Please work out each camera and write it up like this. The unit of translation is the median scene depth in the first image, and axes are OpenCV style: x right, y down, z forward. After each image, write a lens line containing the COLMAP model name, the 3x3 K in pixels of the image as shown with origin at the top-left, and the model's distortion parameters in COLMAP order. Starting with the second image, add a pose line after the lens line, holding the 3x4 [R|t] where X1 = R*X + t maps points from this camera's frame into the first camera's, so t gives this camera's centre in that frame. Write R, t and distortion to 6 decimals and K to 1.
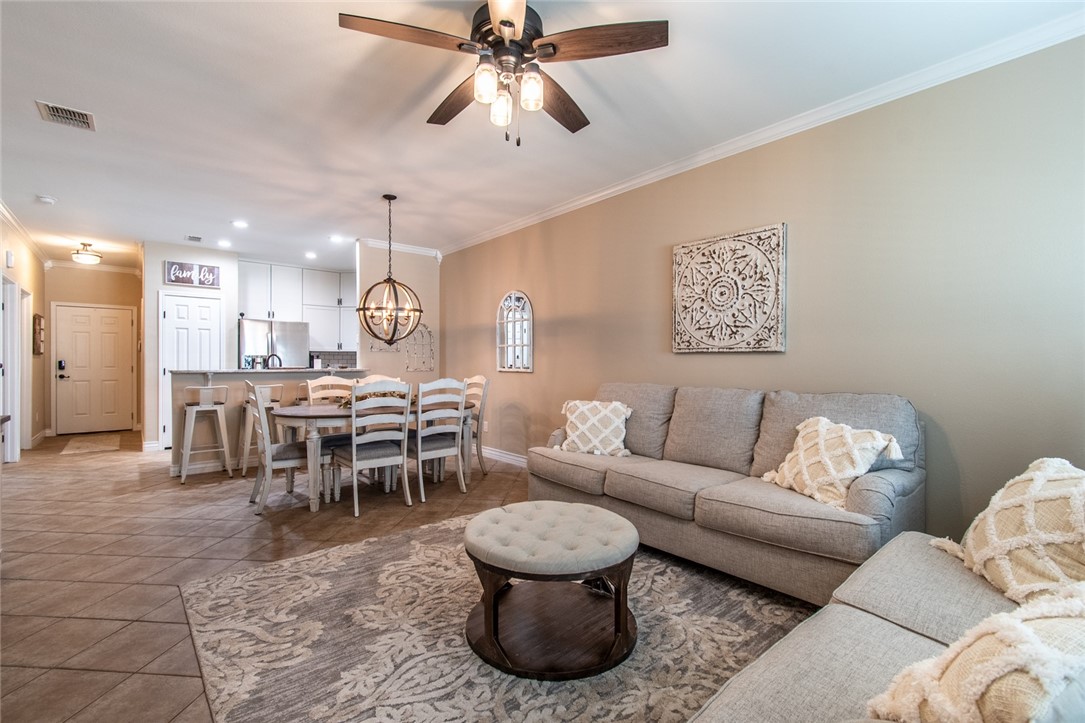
lens RADIAL K [[483.4, 0, 543.5], [0, 483.4, 361.9], [0, 0, 1]] dist [0.007635, -0.004171]
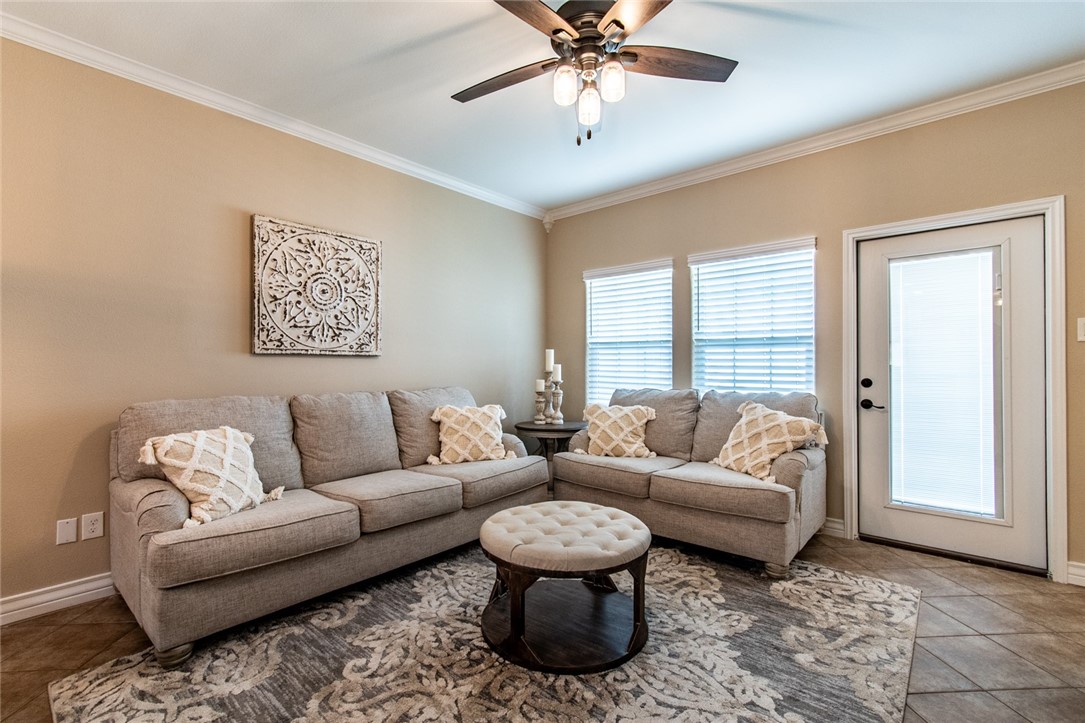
lens RADIAL K [[483.4, 0, 534.4], [0, 483.4, 362.9], [0, 0, 1]] dist [0.007635, -0.004171]
pose [[-0.133198, 0.003414, 0.991084, -0.559694], [0.002606, 0.999992, -0.003095, -0.000803], [-0.991086, 0.002171, -0.133206, 0.676069]]
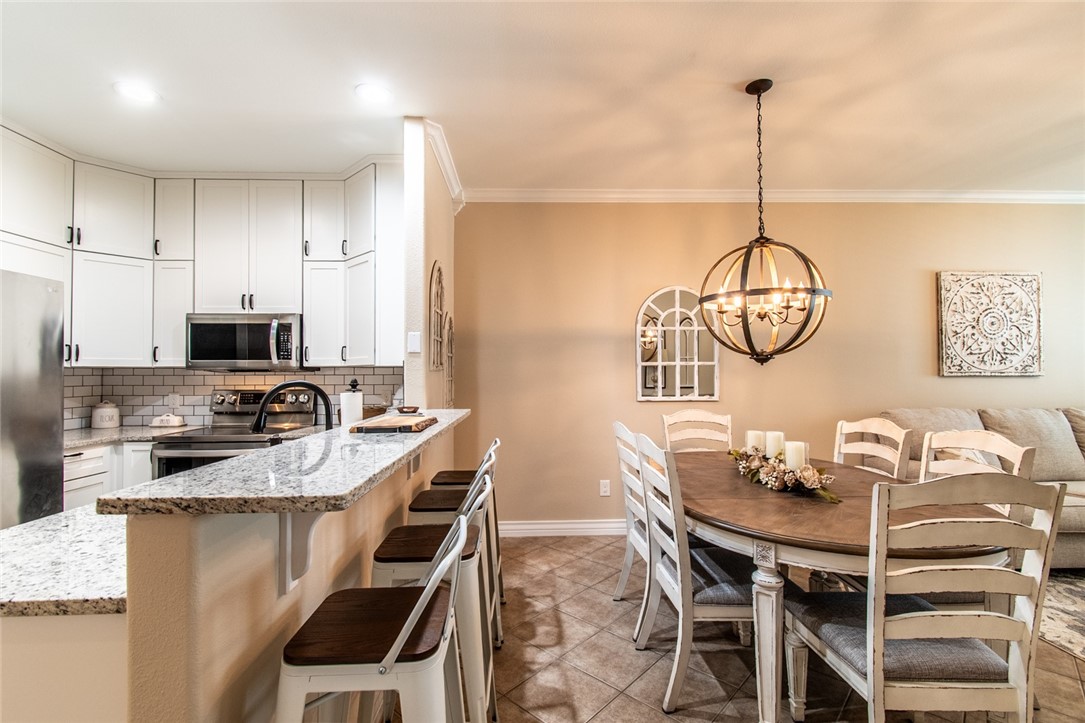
lens RADIAL K [[483.4, 0, 544.1], [0, 483.4, 362.6], [0, 0, 1]] dist [0.007635, -0.004171]
pose [[0.621469, 0.014038, 0.783313, -1.068217], [0.005893, 0.999727, -0.022592, -0.029602], [-0.783417, 0.018656, 0.621216, 1.041612]]
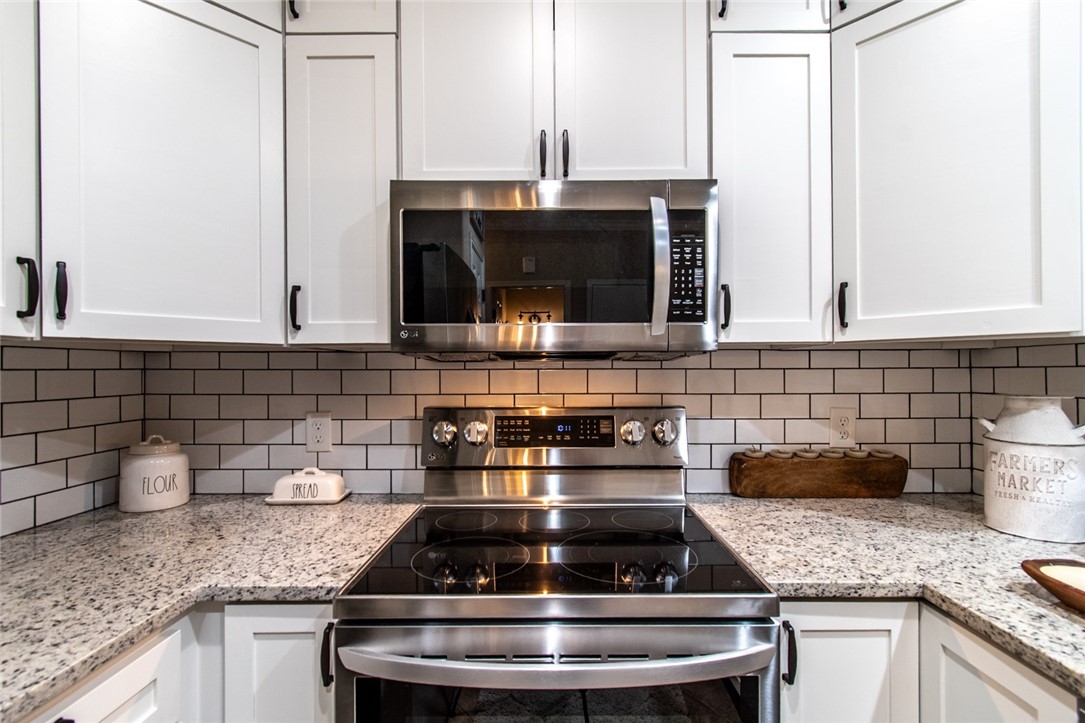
lens RADIAL K [[483.4, 0, 548.0], [0, 483.4, 369.5], [0, 0, 1]] dist [0.007635, -0.004171]
pose [[0.650918, -0.002900, 0.759143, -0.958718], [0.004344, 0.999991, 0.000095, -0.029630], [-0.759136, 0.003236, 0.650924, 1.730603]]
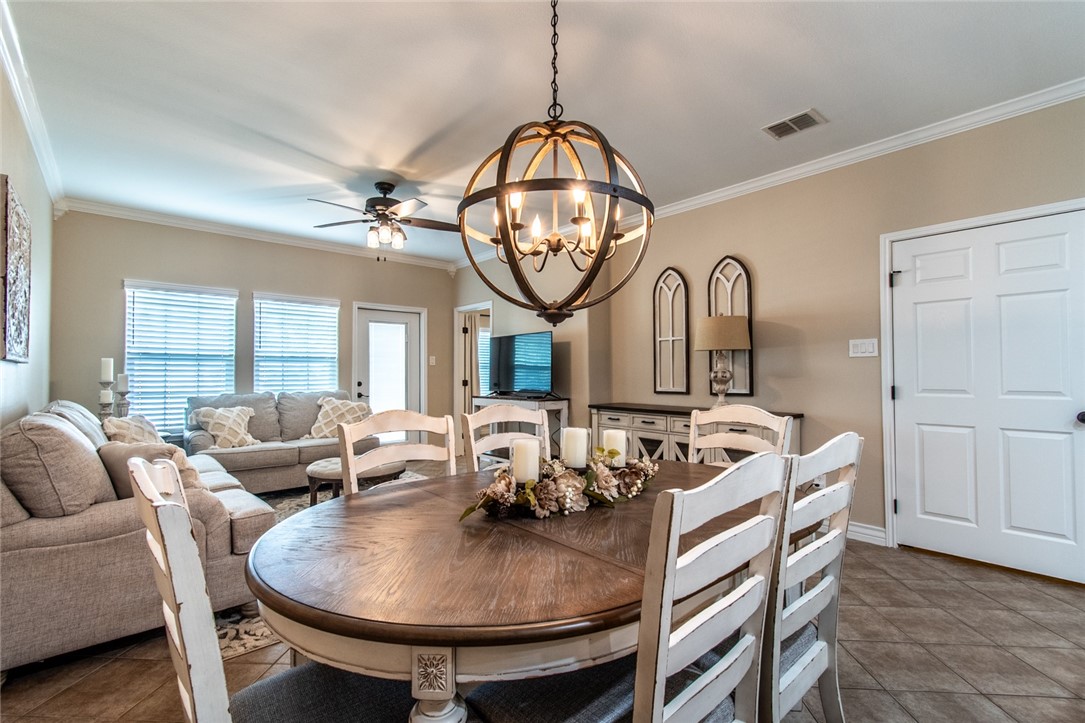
lens RADIAL K [[483.4, 0, 541.1], [0, 483.4, 366.9], [0, 0, 1]] dist [0.007635, -0.004171]
pose [[-0.999911, 0.001771, -0.013209, -0.371029], [0.001944, 0.999912, -0.013133, -0.000857], [0.013184, -0.013157, -0.999827, 1.613193]]
